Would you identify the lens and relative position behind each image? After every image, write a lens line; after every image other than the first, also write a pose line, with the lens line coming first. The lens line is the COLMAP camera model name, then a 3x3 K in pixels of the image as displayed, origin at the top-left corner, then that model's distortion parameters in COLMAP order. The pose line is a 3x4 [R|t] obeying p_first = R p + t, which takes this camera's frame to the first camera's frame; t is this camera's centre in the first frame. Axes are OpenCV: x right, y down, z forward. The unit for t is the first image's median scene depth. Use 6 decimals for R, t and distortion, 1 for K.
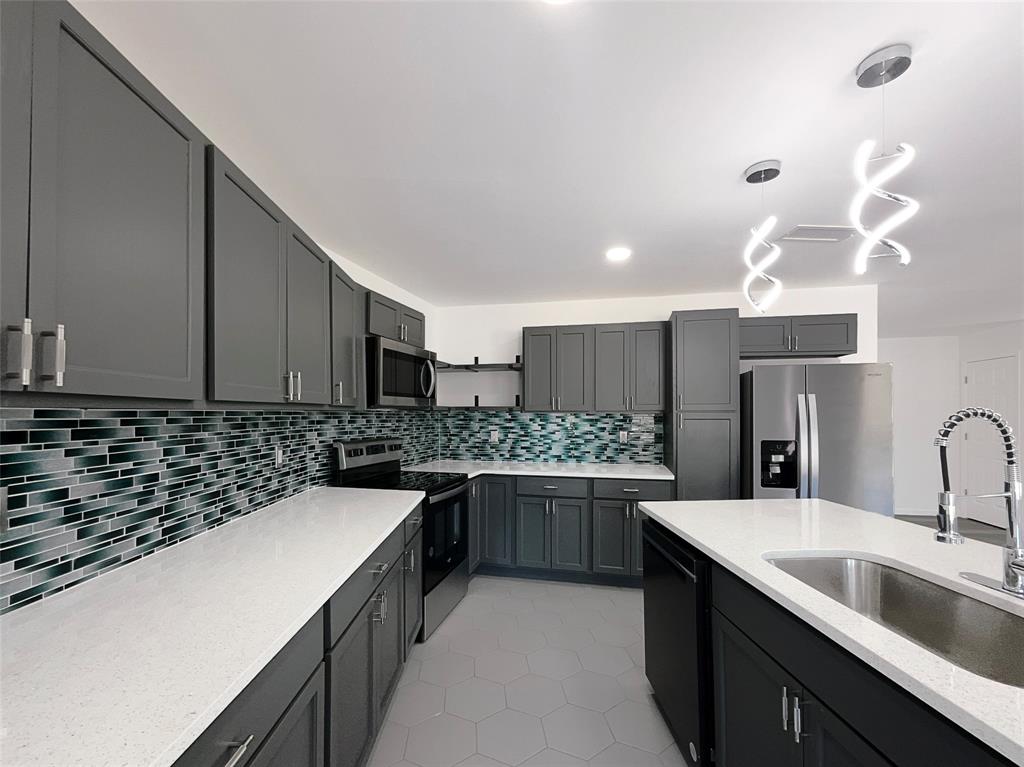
lens RADIAL K [[432.4, 0, 515.7], [0, 432.4, 413.4], [0, 0, 1]] dist [-0.000138, 0.000304]
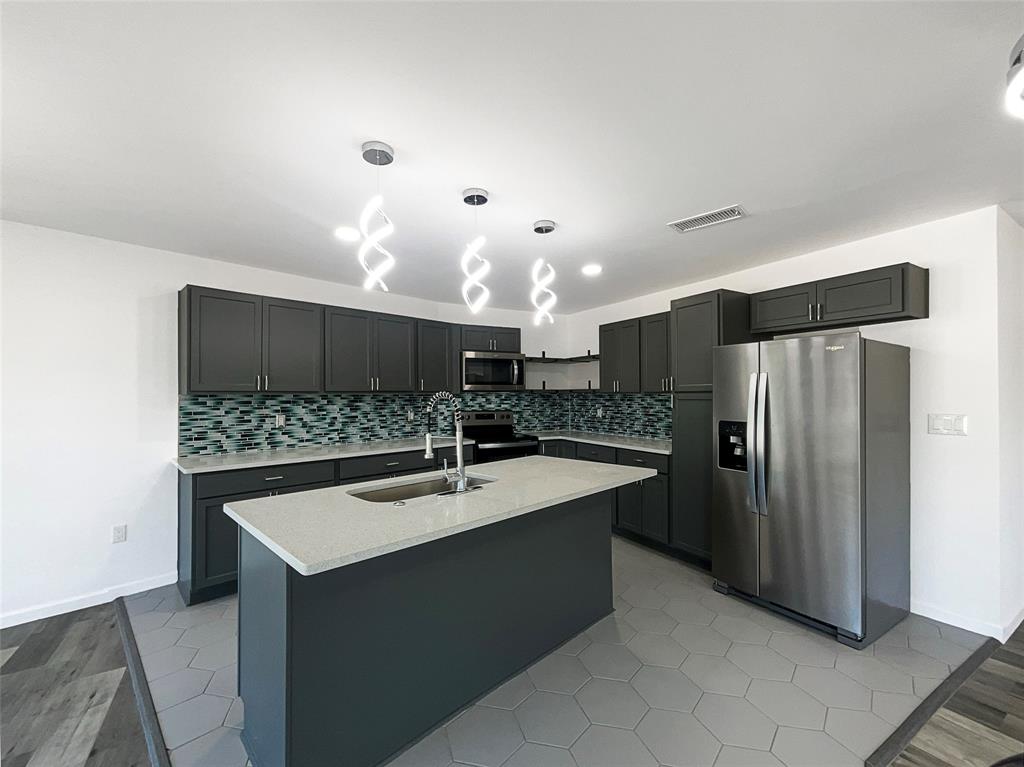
lens RADIAL K [[425.4, 0, 509.4], [0, 425.4, 391.4], [0, 0, 1]] dist [-0.000727, -0.000121]
pose [[0.681404, -0.008505, -0.731858, 0.901675], [0.004055, 0.999961, -0.007846, -0.000444], [0.731896, 0.002379, 0.681412, -0.033549]]
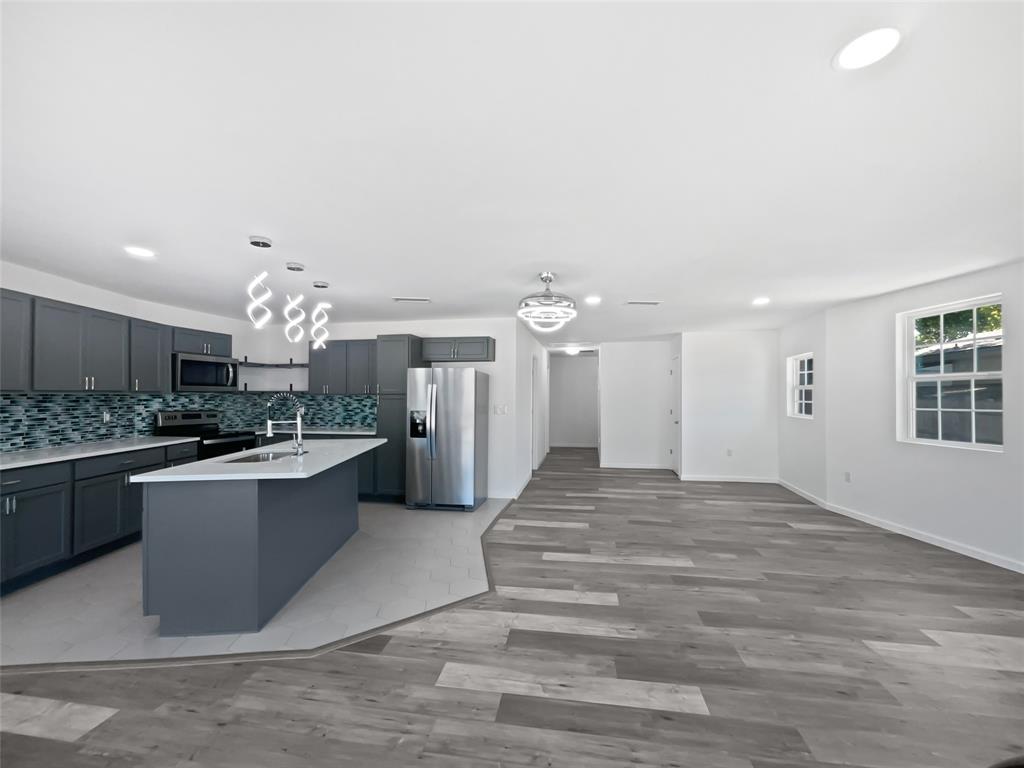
lens RADIAL K [[412.3, 0, 508.6], [0, 412.3, 391.3], [0, 0, 1]] dist [-0.000143, -0.008058]
pose [[0.999804, 0.001400, 0.019729, 0.876570], [-0.001177, 0.999935, -0.011337, 0.000844], [-0.019743, 0.011312, 0.999741, -0.631509]]
